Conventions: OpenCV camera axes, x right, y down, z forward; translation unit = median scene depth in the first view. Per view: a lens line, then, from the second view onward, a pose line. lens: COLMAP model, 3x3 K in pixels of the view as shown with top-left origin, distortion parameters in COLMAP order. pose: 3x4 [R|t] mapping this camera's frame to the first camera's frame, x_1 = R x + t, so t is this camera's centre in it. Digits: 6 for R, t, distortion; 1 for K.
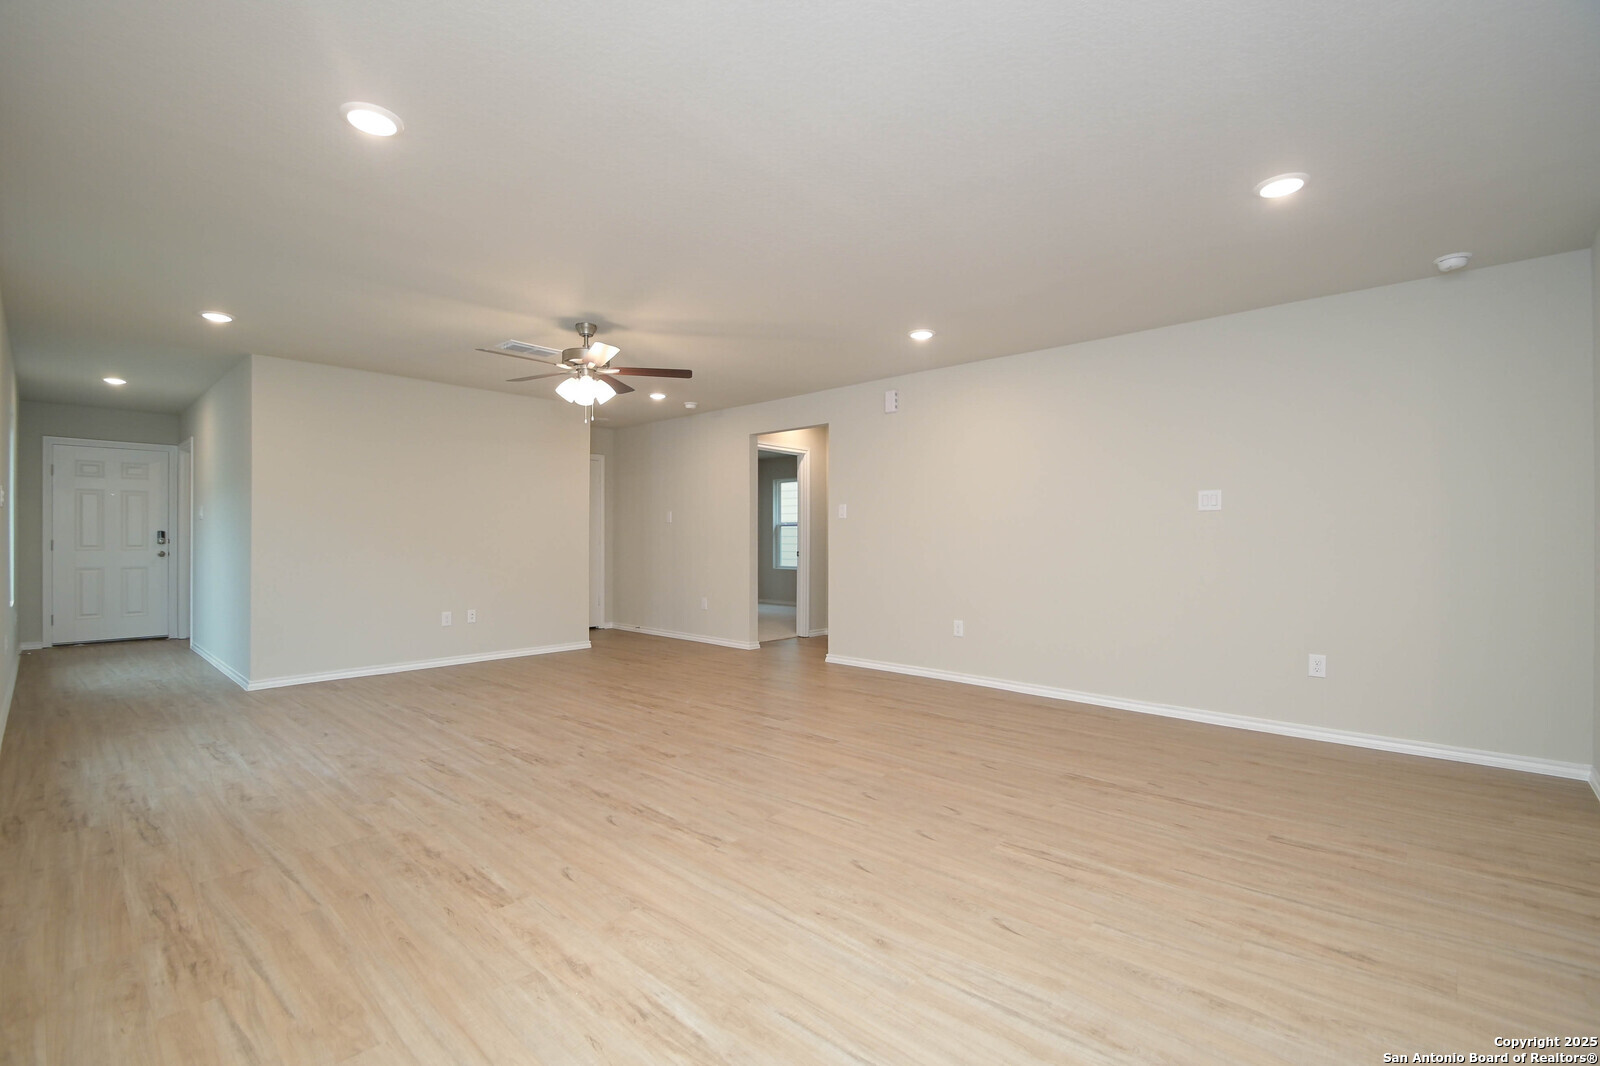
lens RADIAL K [[704.7, 0, 787.6], [0, 704.7, 535.5], [0, 0, 1]] dist [-0.001644, -0.007586]
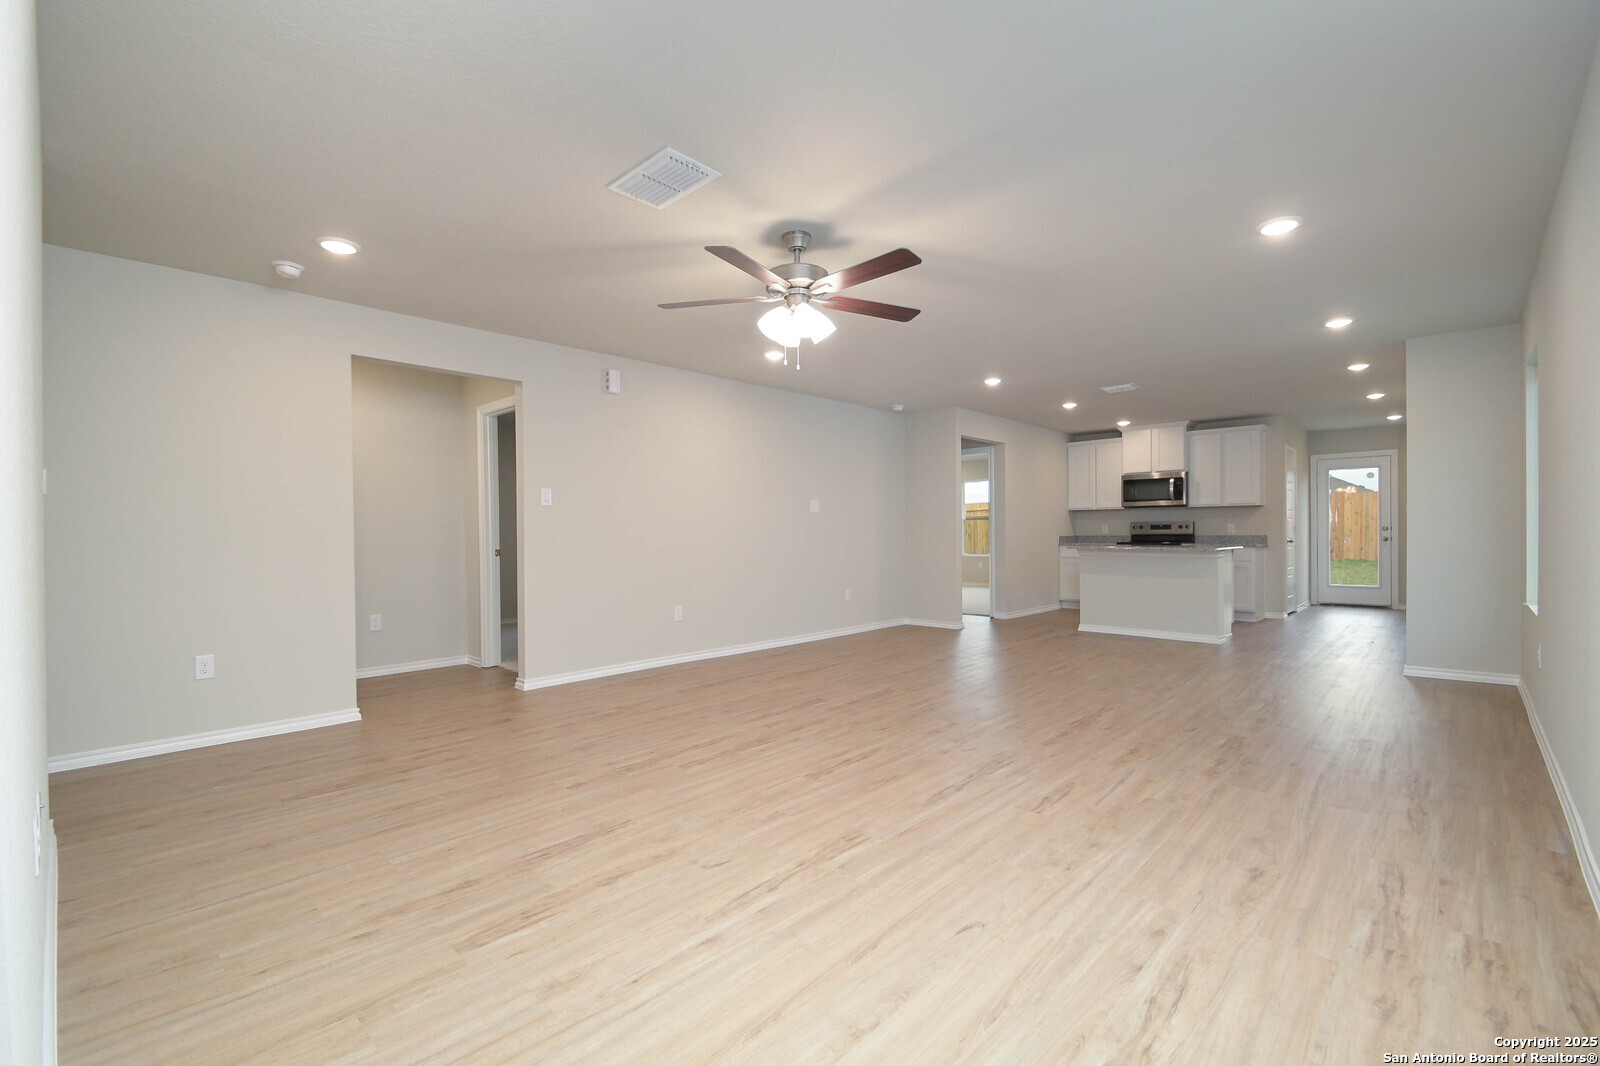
lens RADIAL K [[704.7, 0, 789.1], [0, 704.7, 546.4], [0, 0, 1]] dist [-0.001644, -0.007586]
pose [[0.010990, -0.023945, 0.999653, -1.428732], [0.005689, 0.999699, 0.023883, 0.007296], [-0.999923, 0.005425, 0.011122, 1.400765]]
